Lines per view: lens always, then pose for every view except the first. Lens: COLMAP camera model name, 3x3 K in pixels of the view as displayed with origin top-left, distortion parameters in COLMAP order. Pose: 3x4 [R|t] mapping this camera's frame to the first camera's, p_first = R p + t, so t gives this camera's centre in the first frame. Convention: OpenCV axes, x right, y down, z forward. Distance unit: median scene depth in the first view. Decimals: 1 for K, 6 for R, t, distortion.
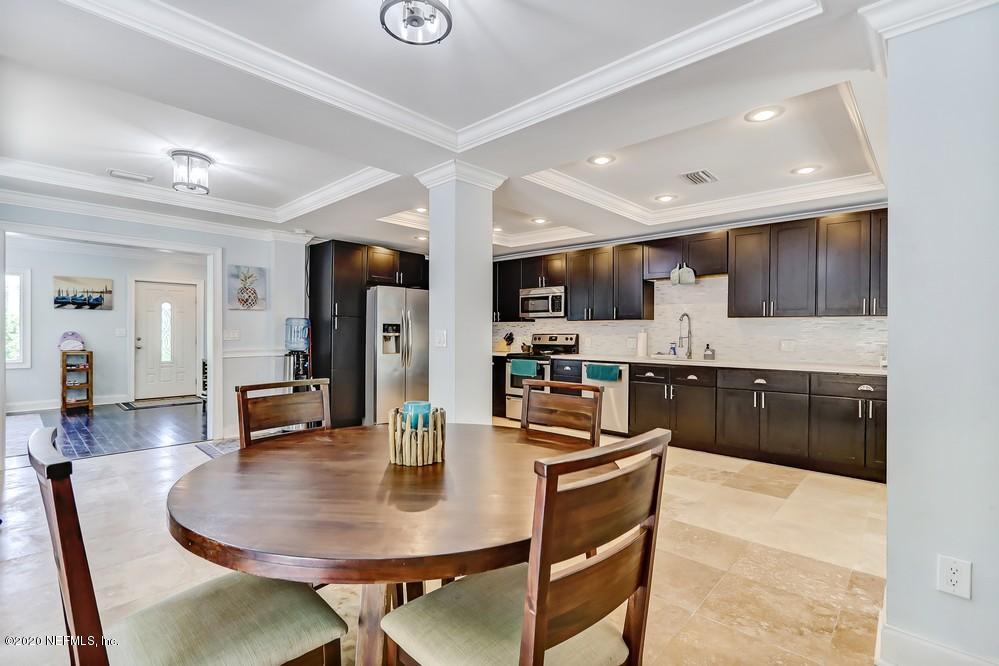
lens RADIAL K [[459.6, 0, 494.0], [0, 459.6, 337.4], [0, 0, 1]] dist [-0.009941, 0.001341]
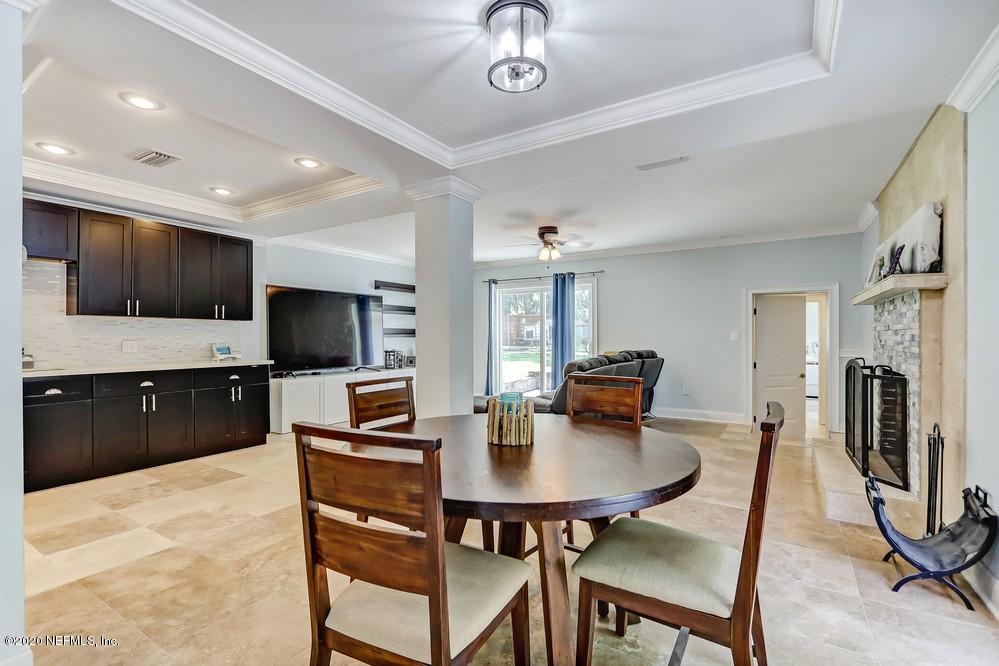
lens RADIAL K [[459.6, 0, 497.6], [0, 459.6, 335.3], [0, 0, 1]] dist [-0.009941, 0.001341]
pose [[-0.193265, -0.004722, 0.981135, -0.362955], [0.006828, 0.999958, 0.006158, -0.004741], [-0.981123, 0.007889, -0.193225, 0.341817]]
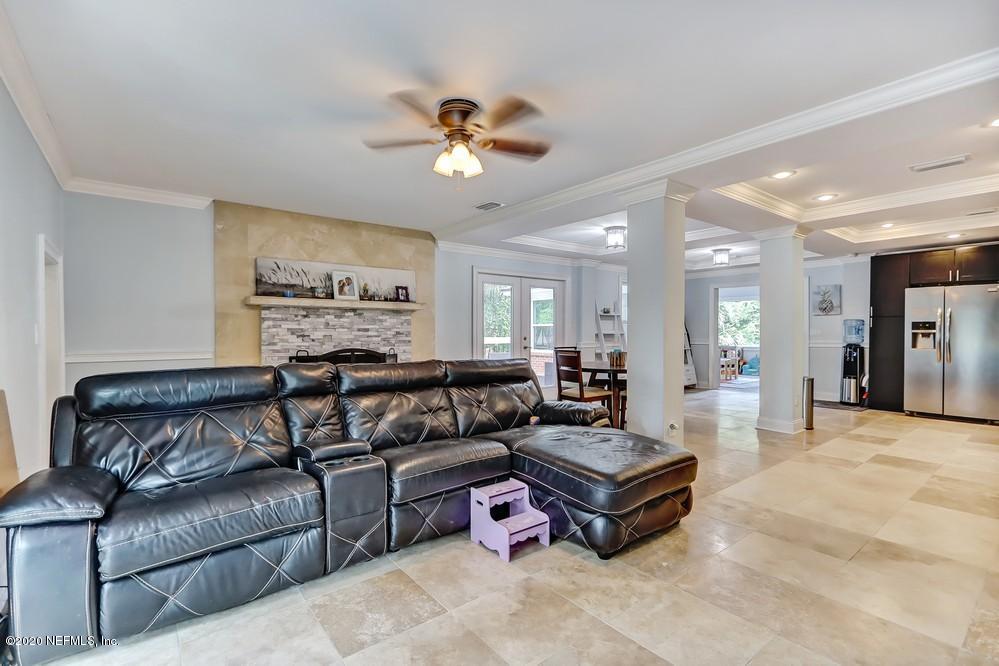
lens RADIAL K [[459.6, 0, 494.7], [0, 459.6, 338.1], [0, 0, 1]] dist [-0.009941, 0.001341]
pose [[-0.148662, 0.010392, -0.988833, 0.988126], [-0.007265, 0.999906, 0.011601, 0.003968], [0.988861, 0.008909, -0.148573, 0.153902]]
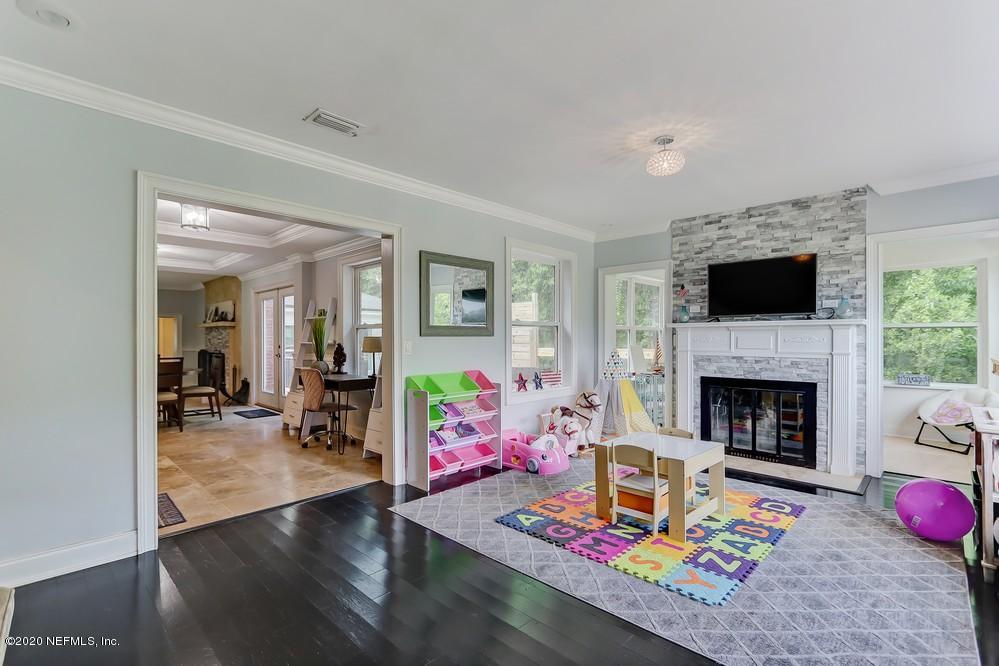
lens RADIAL K [[459.6, 0, 491.3], [0, 459.6, 339.1], [0, 0, 1]] dist [-0.009941, 0.001341]
pose [[-0.999737, -0.001475, 0.022880, -0.905014], [-0.001301, 0.999970, 0.007591, -0.015493], [-0.022891, 0.007559, -0.999709, 1.347501]]
